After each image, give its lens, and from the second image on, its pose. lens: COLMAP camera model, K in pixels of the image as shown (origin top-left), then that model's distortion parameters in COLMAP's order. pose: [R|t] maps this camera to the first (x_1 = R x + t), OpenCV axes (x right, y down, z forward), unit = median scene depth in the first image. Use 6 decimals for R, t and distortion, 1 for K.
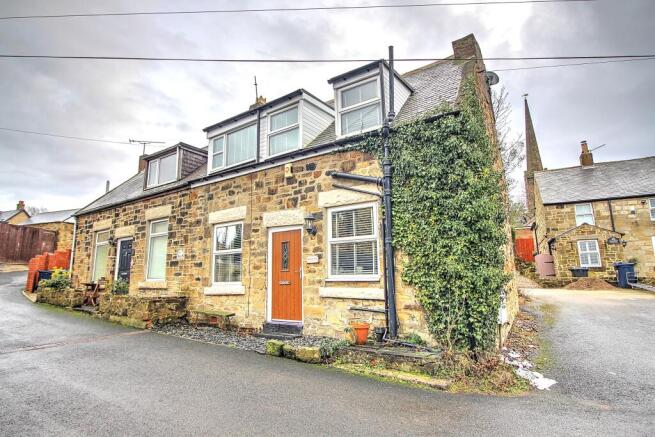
lens RADIAL K [[354.7, 0, 327.5], [0, 354.7, 218.5], [0, 0, 1]] dist [0.002294, 0.000251]
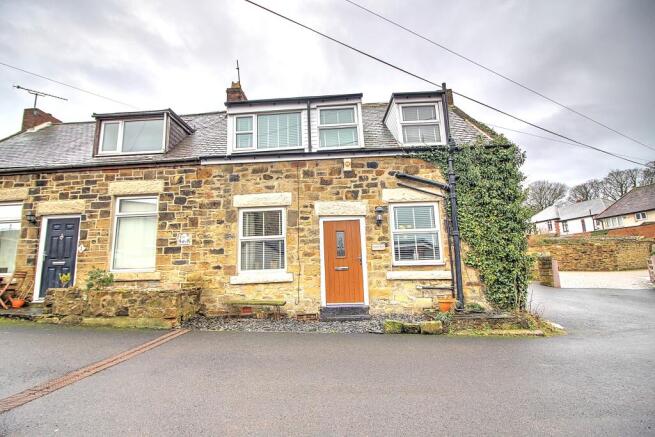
lens RADIAL K [[303.3, 0, 327.5], [0, 303.3, 218.5], [0, 0, 1]] dist [-0.002550, -0.001127]
pose [[0.848130, 0.069691, 0.525184, -0.615118], [-0.071168, 0.997312, -0.017411, 0.046700], [-0.524986, -0.022610, 0.850811, 0.234008]]
